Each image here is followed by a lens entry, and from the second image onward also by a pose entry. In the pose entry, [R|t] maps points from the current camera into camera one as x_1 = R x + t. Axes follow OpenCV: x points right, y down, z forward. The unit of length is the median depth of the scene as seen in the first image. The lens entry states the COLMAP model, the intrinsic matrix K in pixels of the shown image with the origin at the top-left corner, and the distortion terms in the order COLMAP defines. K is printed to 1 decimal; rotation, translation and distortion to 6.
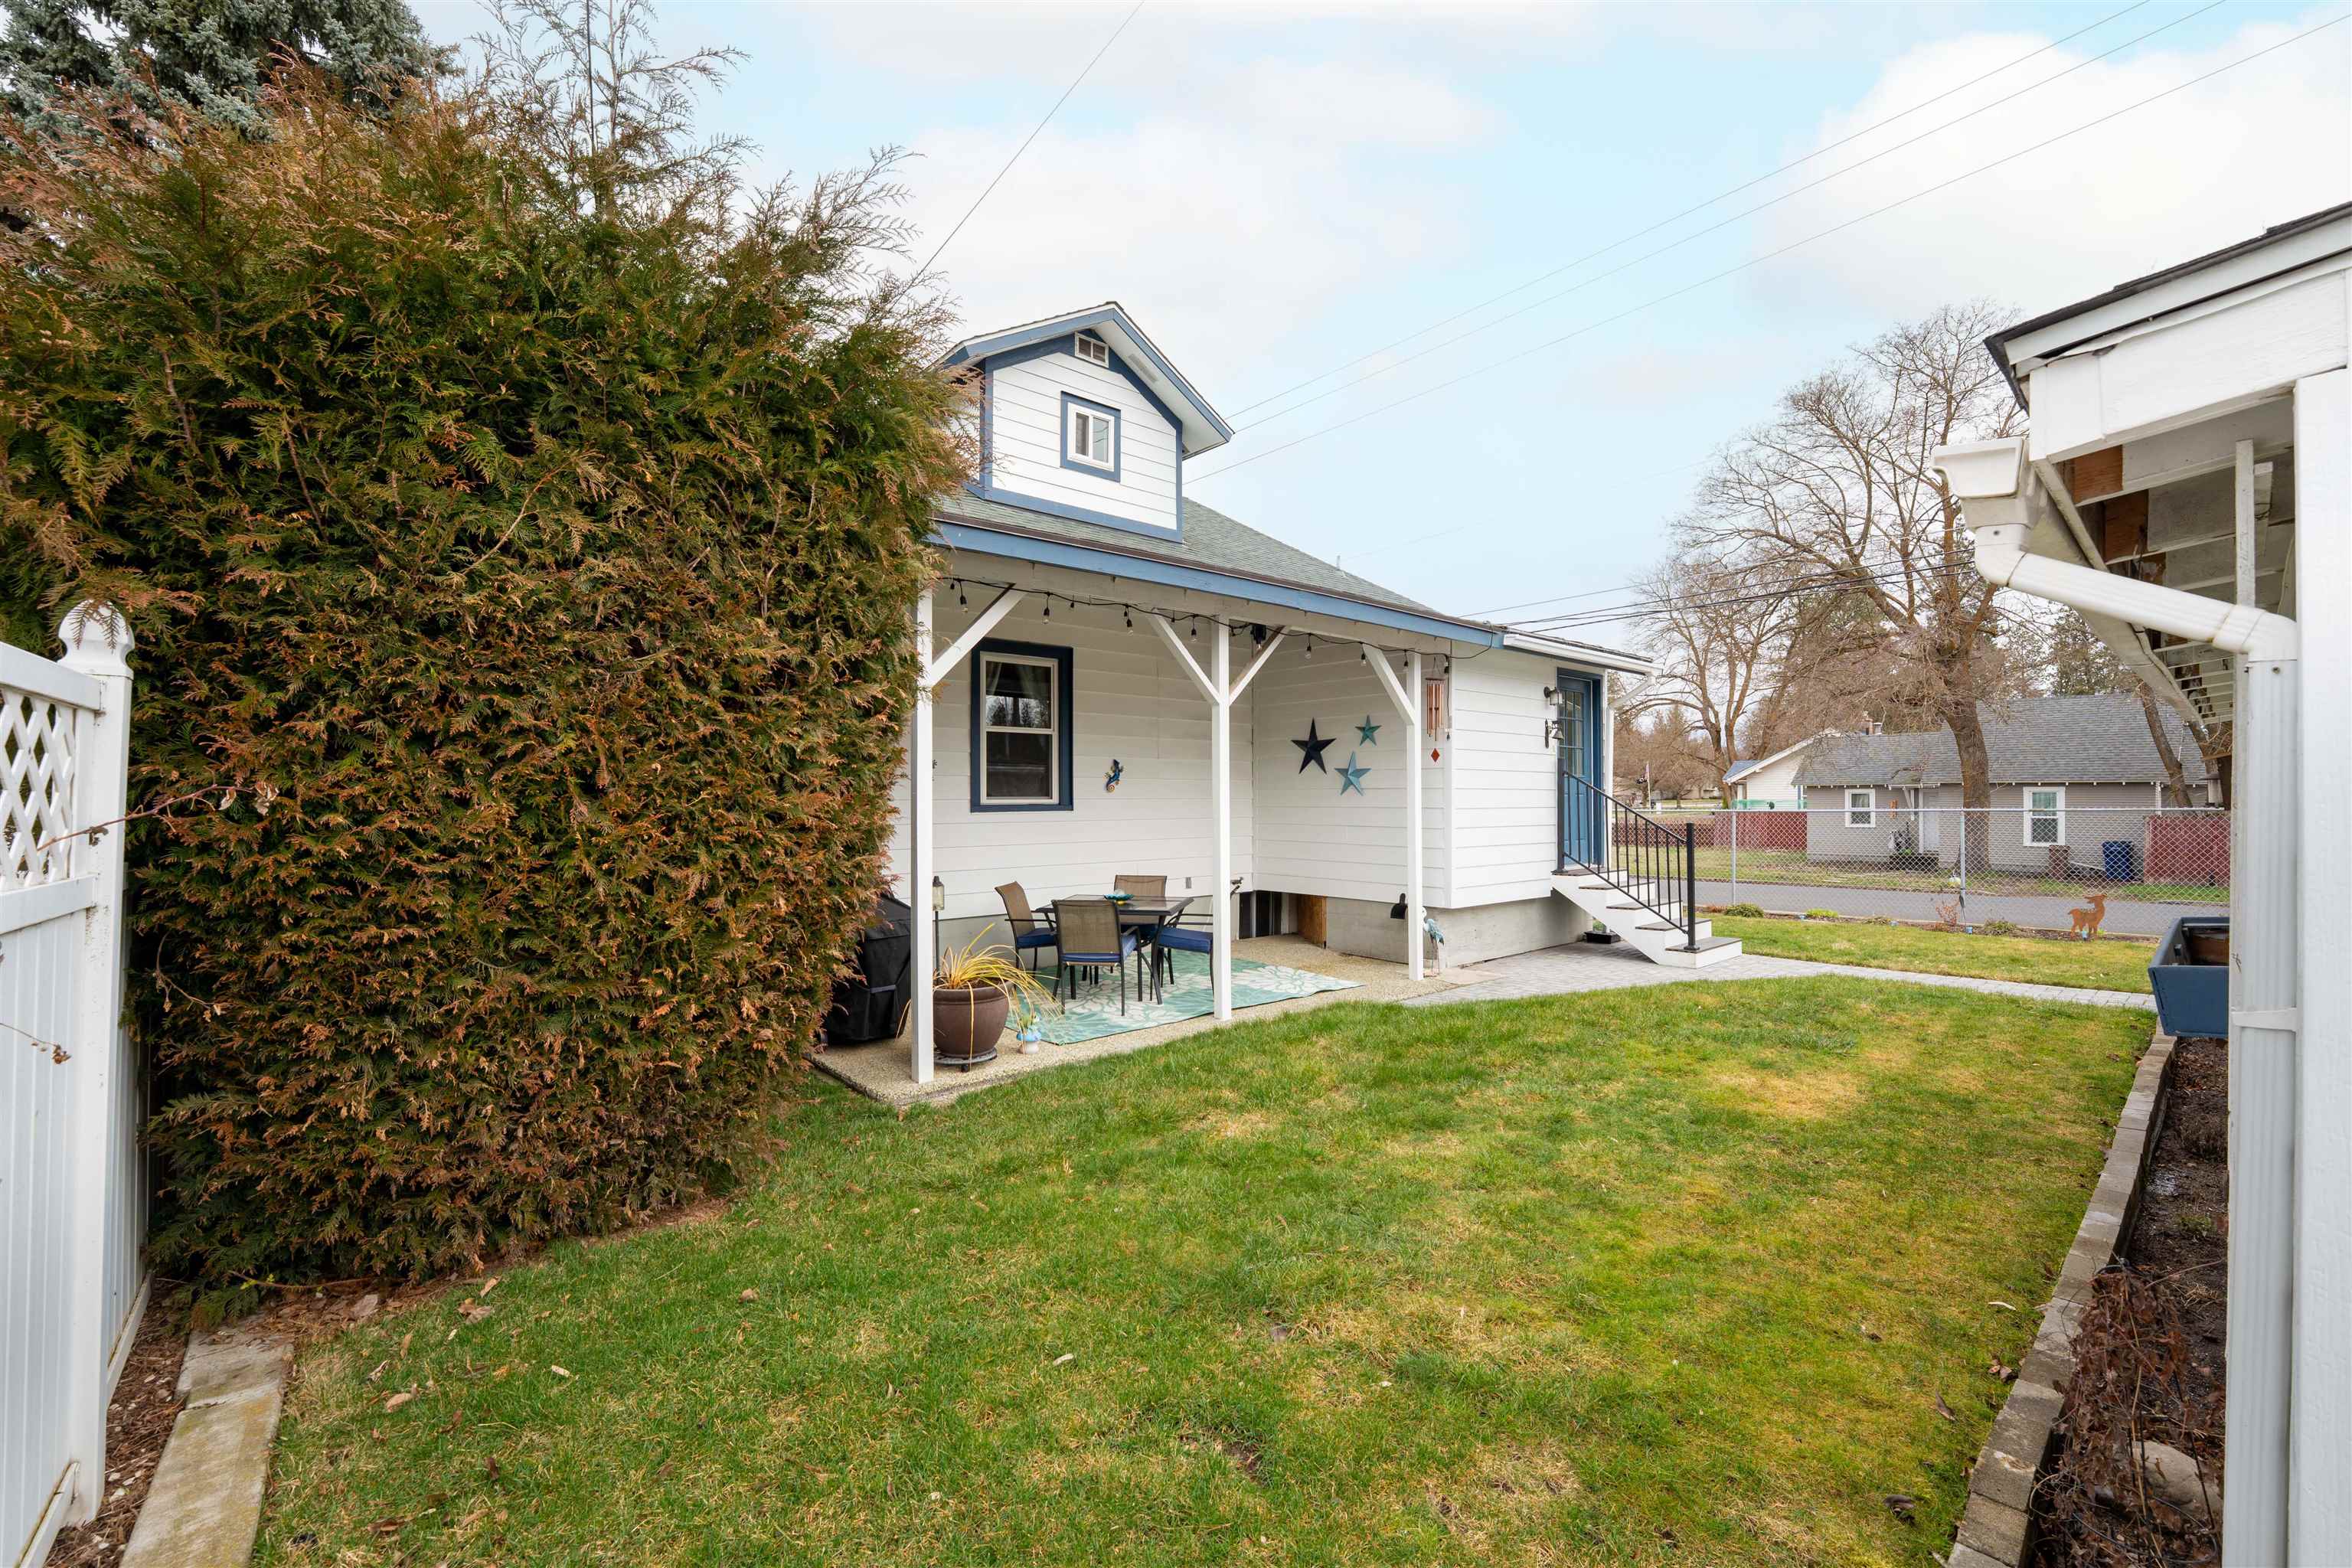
lens RADIAL K [[981.7, 0, 1170.6], [0, 981.7, 797.7], [0, 0, 1]] dist [-0.026263, 0.000214]
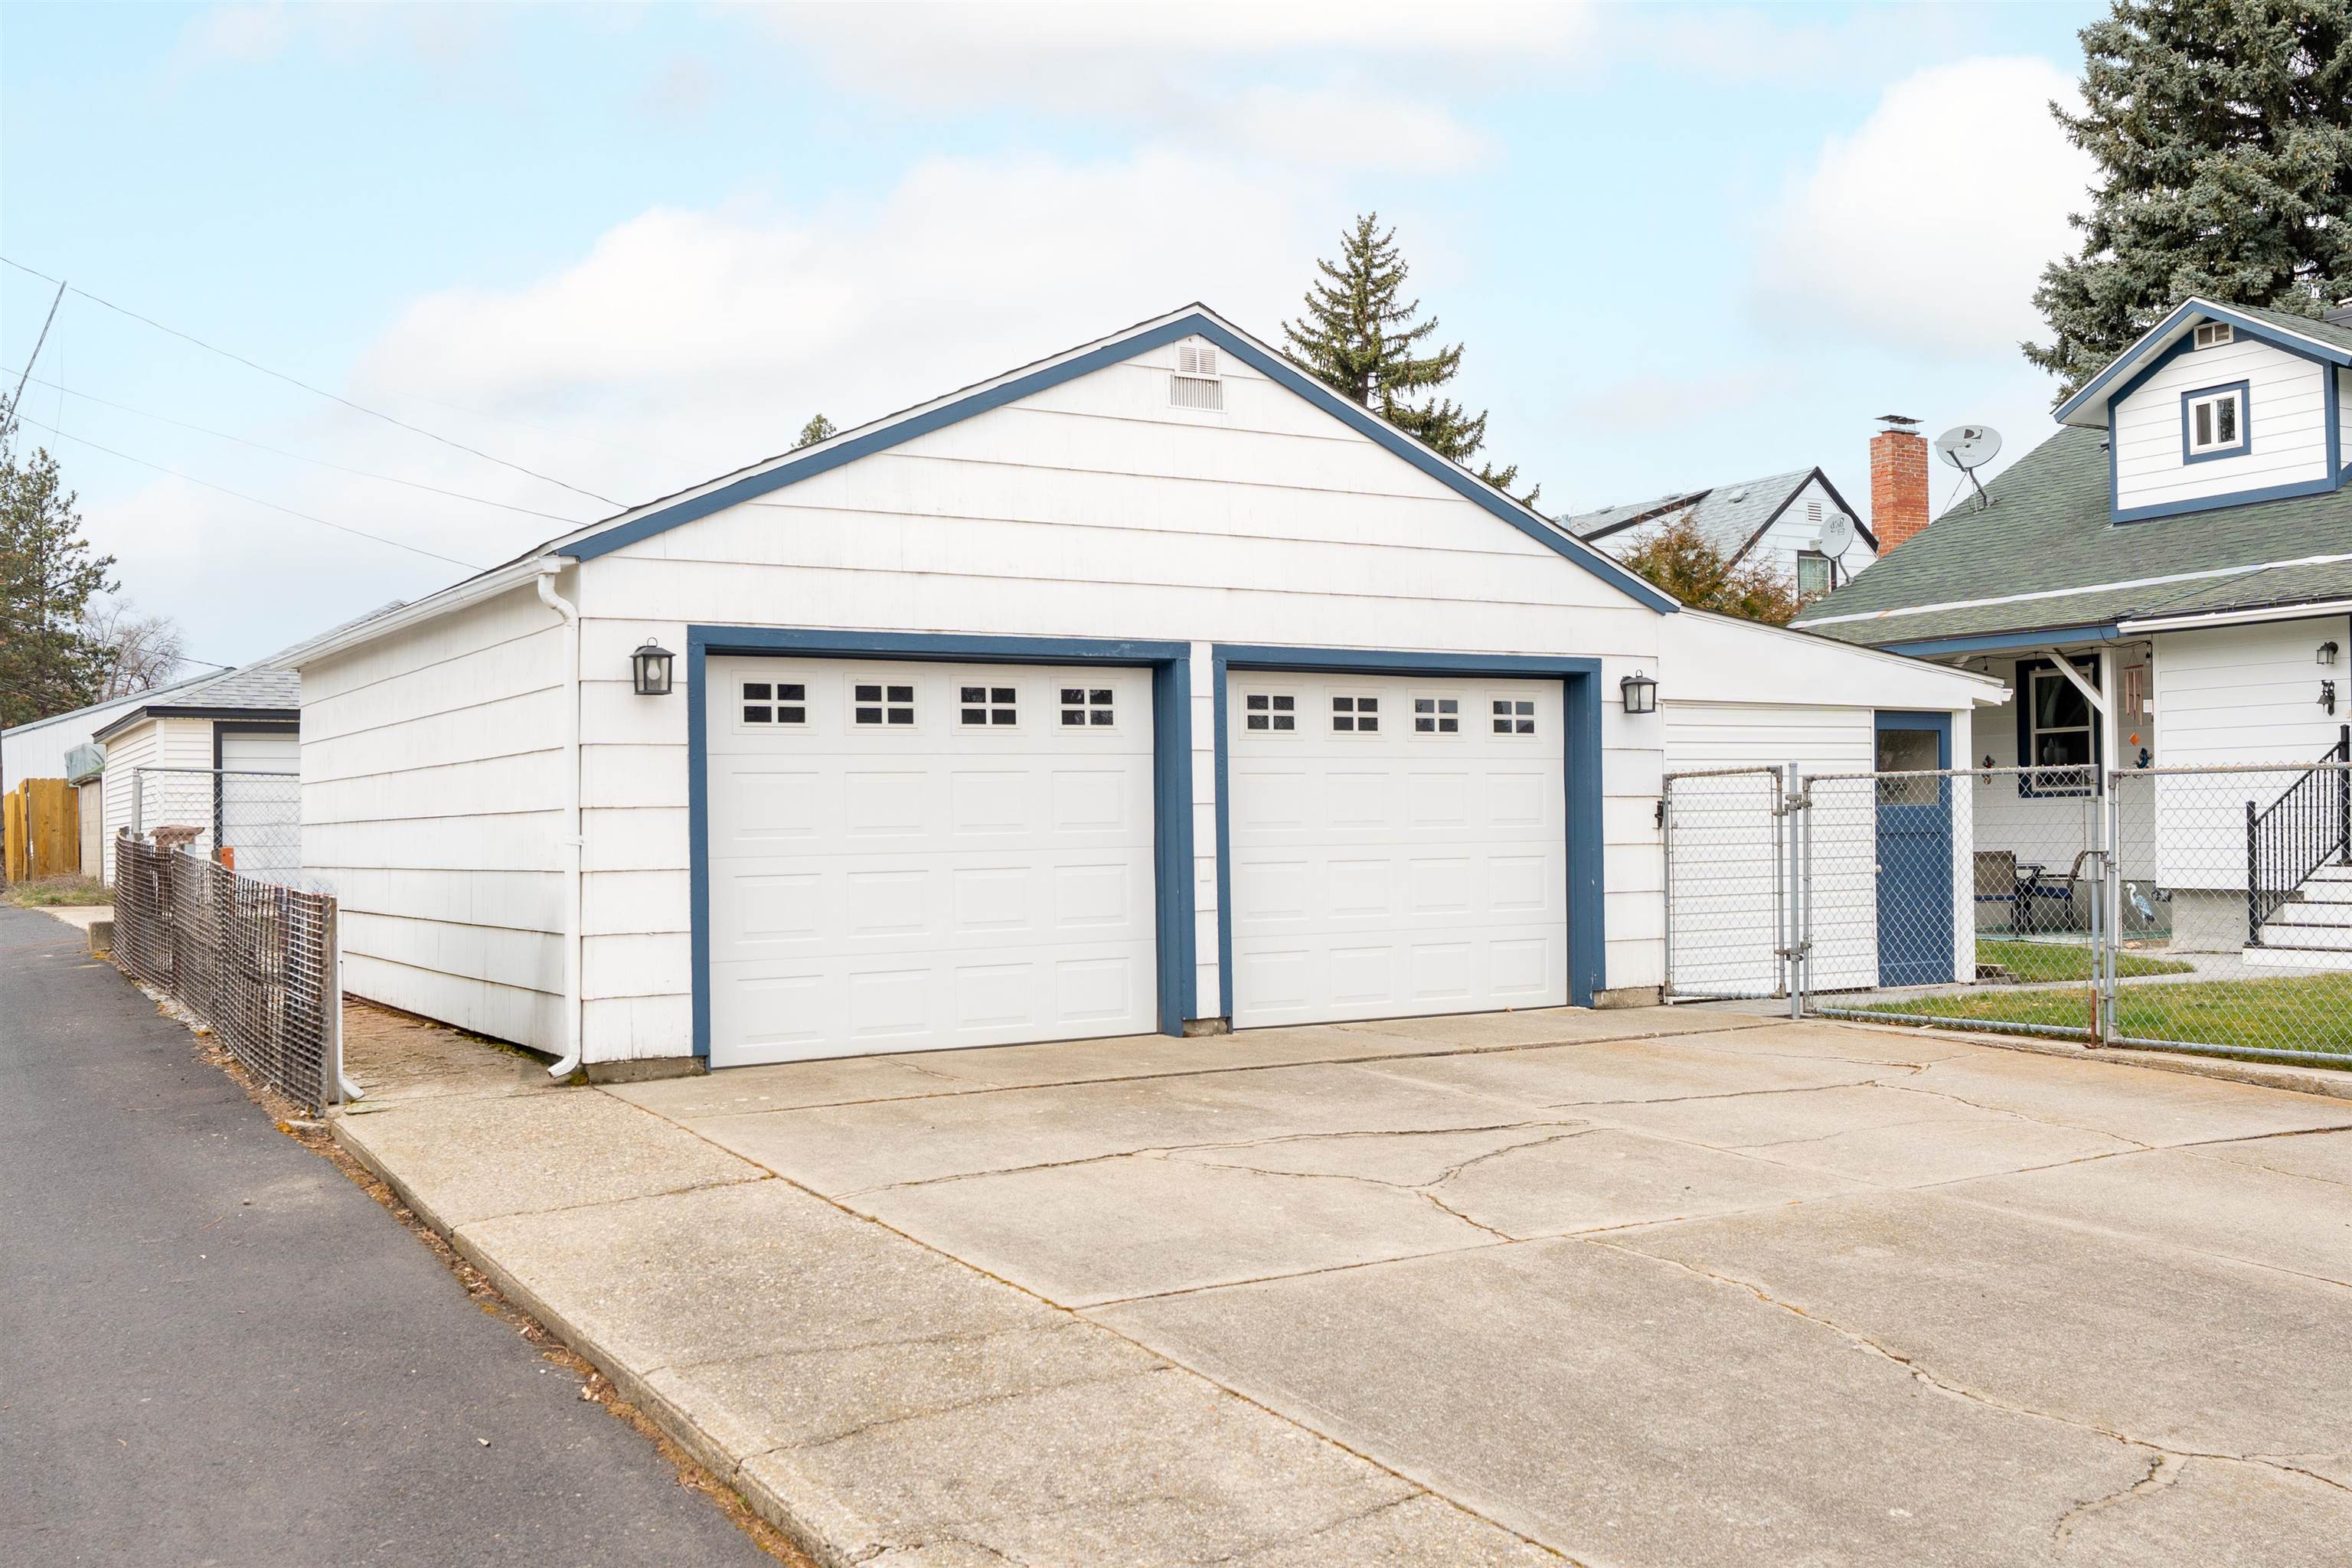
lens RADIAL K [[2155.1, 0, 1201.7], [0, 2155.1, 833.0], [0, 0, 1]] dist [0.012287, 0.003345]
pose [[-0.157654, 0.005420, -0.987480, 2.707638], [0.016731, 0.999856, 0.002817, 0.033676], [0.987353, -0.016078, -0.157722, 0.379670]]
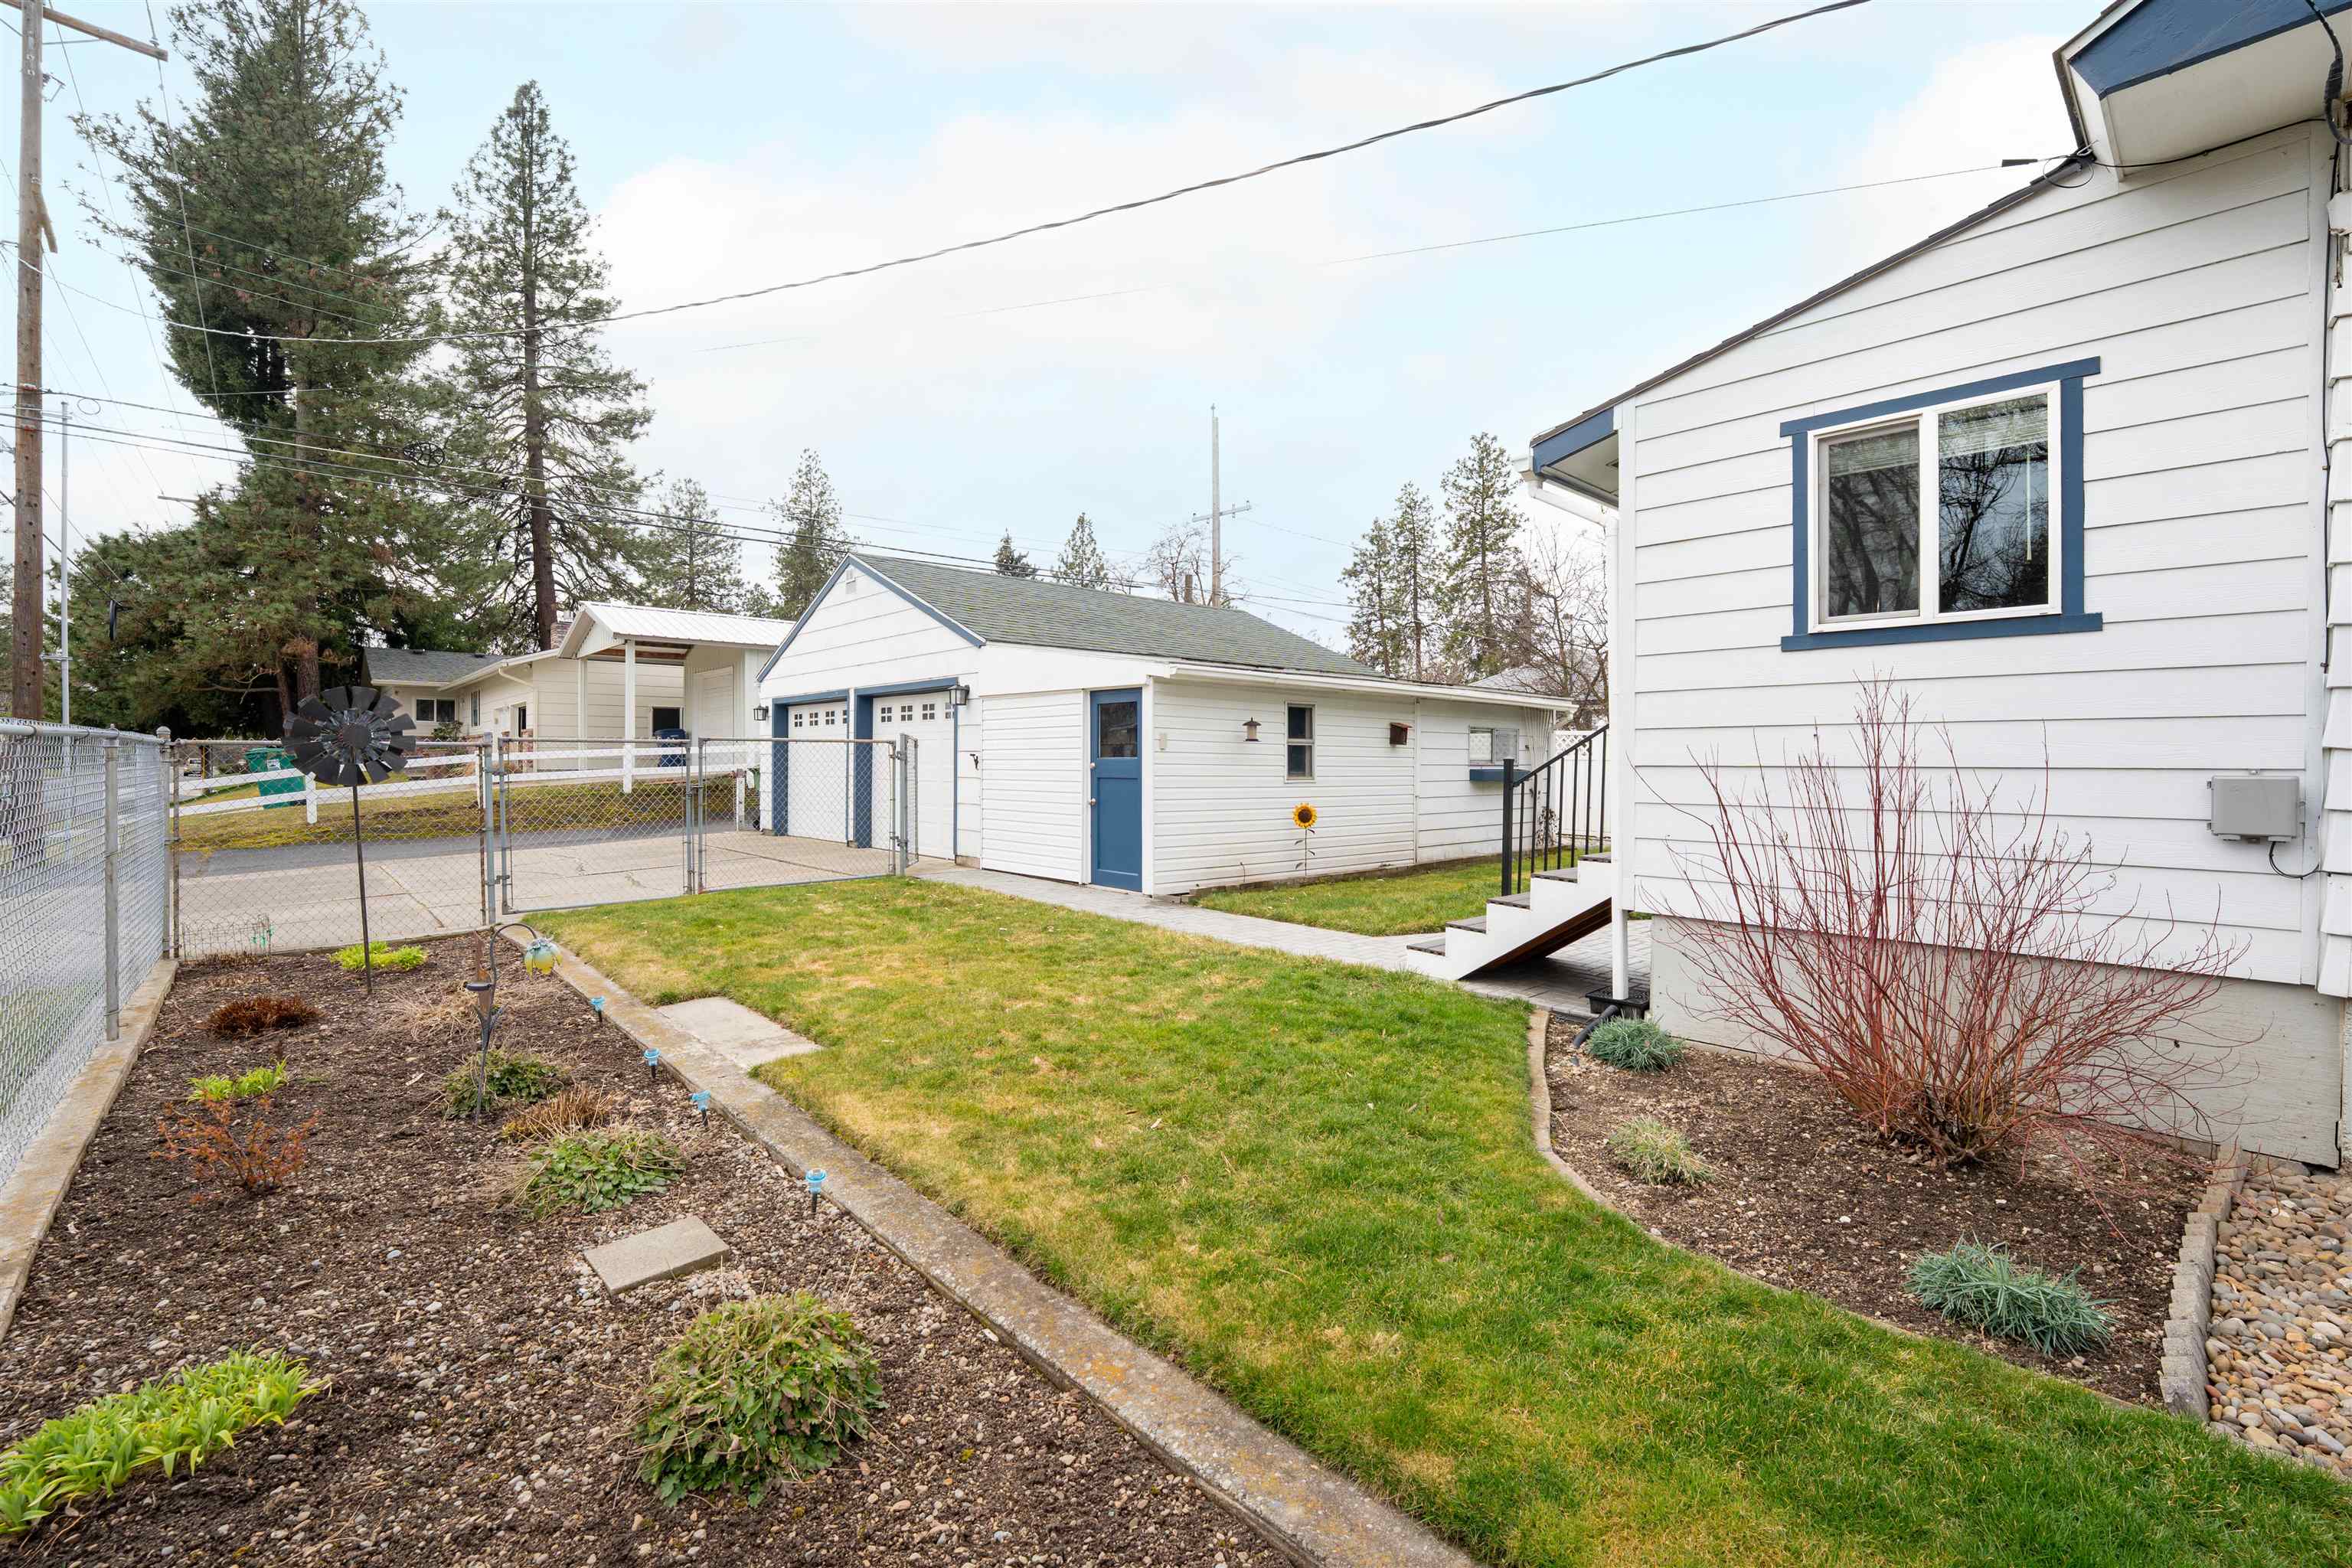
lens RADIAL K [[981.7, 0, 1170.6], [0, 981.7, 797.7], [0, 0, 1]] dist [-0.026263, 0.000214]
pose [[-0.999554, -0.003210, -0.029685, 0.853416], [-0.004374, 0.999220, 0.039244, 0.026889], [0.029536, 0.039356, -0.998789, 1.781345]]
